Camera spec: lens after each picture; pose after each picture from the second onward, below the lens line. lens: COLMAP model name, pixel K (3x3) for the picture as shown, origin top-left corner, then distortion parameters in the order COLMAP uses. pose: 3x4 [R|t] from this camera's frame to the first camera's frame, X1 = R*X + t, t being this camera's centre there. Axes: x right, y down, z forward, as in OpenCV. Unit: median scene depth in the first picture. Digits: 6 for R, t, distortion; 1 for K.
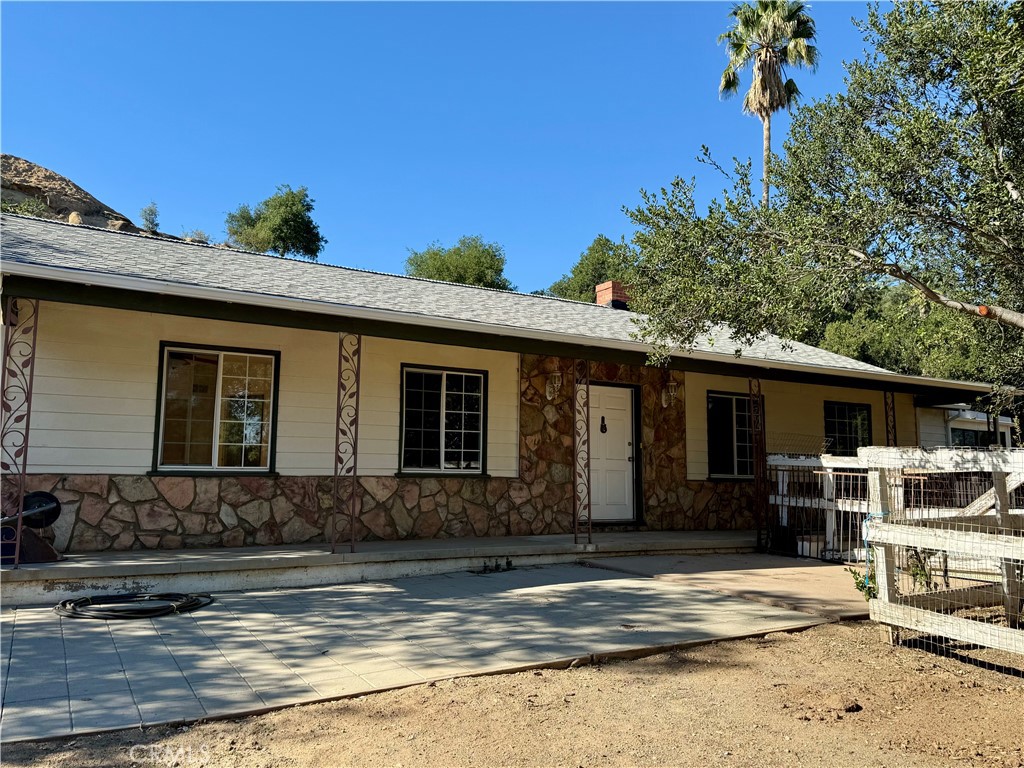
lens RADIAL K [[776.9, 0, 512.0], [0, 776.9, 384.0], [0, 0, 1]] dist [0.158463, -0.287848]
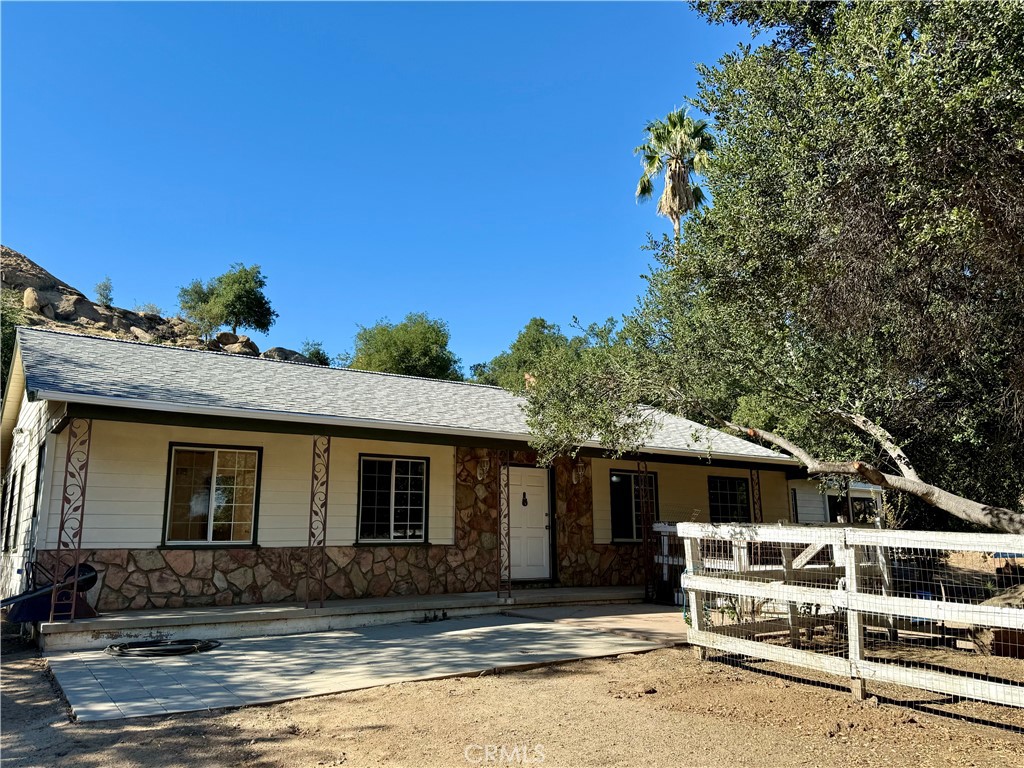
lens RADIAL K [[776.6, 0, 507.9], [0, 776.6, 385.9], [0, 0, 1]] dist [0.159953, -0.290903]
pose [[0.998003, -0.001377, 0.063156, 0.015865], [0.006113, 0.997176, -0.074850, -0.038194], [-0.062874, 0.075087, 0.995193, -0.259311]]
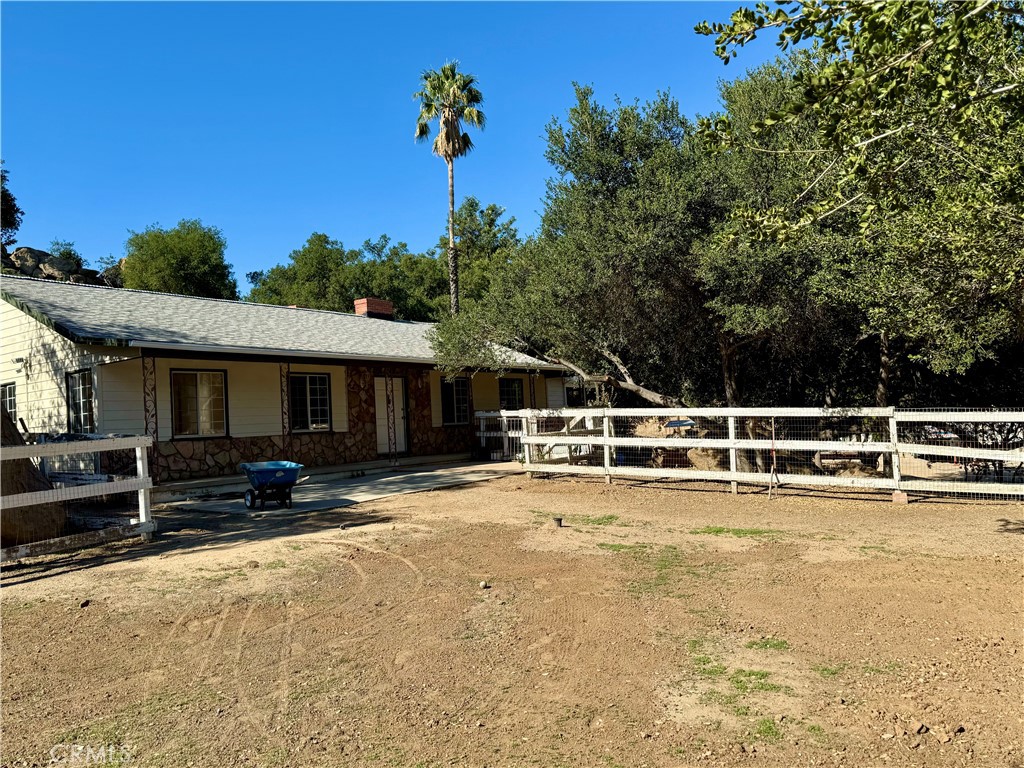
lens RADIAL K [[776.6, 0, 507.9], [0, 776.6, 385.9], [0, 0, 1]] dist [0.159953, -0.290903]
pose [[0.918027, -0.038190, 0.394675, -0.376234], [0.013401, 0.997771, 0.065375, -0.102645], [-0.396291, -0.054727, 0.916492, -0.827461]]
